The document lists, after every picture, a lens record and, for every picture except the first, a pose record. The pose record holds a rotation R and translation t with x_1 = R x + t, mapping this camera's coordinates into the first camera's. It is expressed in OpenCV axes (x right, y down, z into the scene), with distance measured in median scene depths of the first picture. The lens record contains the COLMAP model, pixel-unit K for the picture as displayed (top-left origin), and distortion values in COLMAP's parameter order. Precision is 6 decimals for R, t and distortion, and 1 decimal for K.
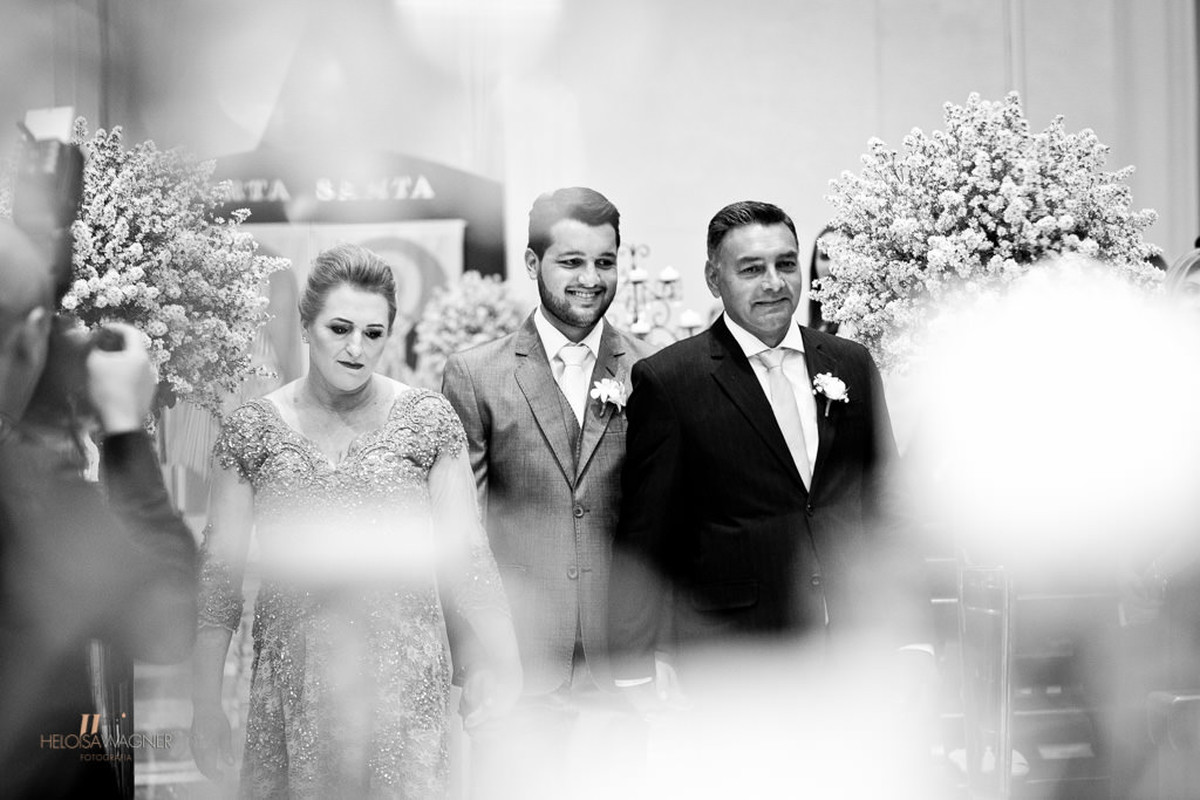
lens RADIAL K [[2957.6, 0, 600.0], [0, 2957.6, 400.7], [0, 0, 1]] dist [0.023357, 0.000000]
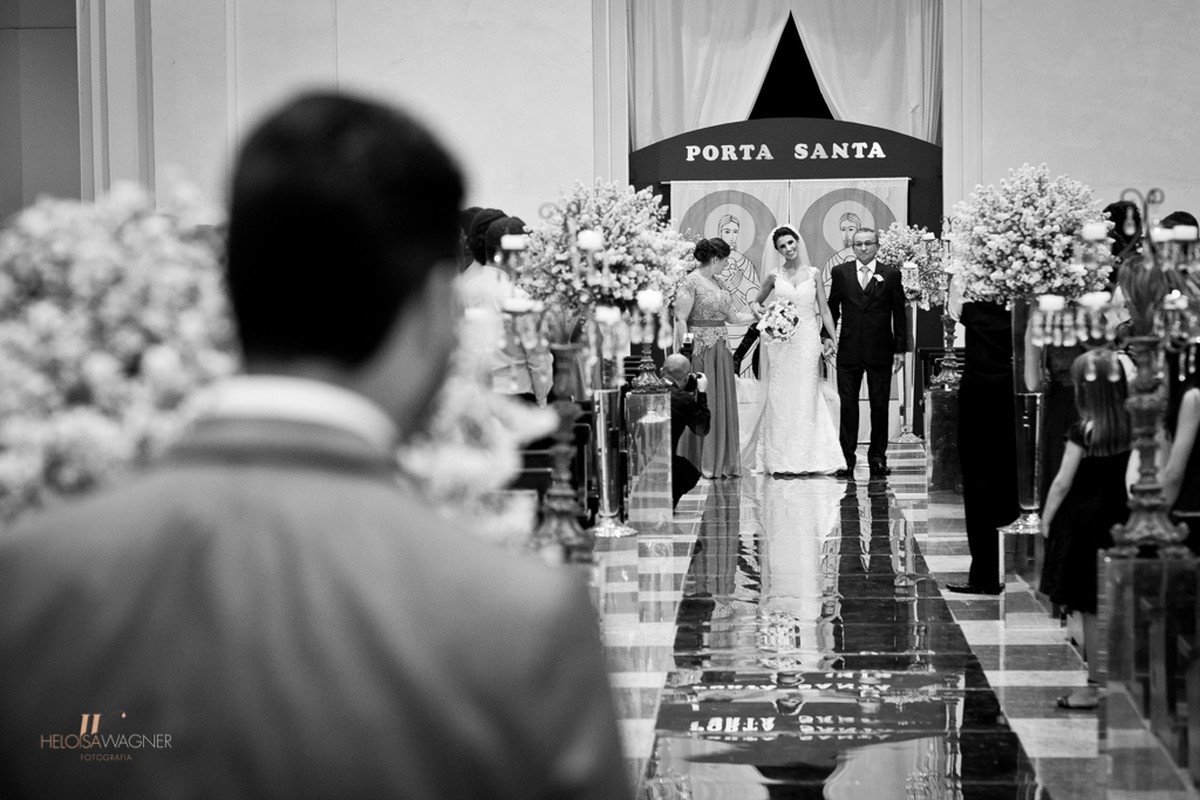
lens RADIAL K [[2957.6, 0, 599.9], [0, 2957.6, 400.3], [0, 0, 1]] dist [0.023357, 0.000000]
pose [[0.984166, 0.017411, -0.176393, 0.213281], [-0.012921, 0.999563, 0.026573, 0.010674], [0.176779, -0.023874, 0.983961, -1.153151]]
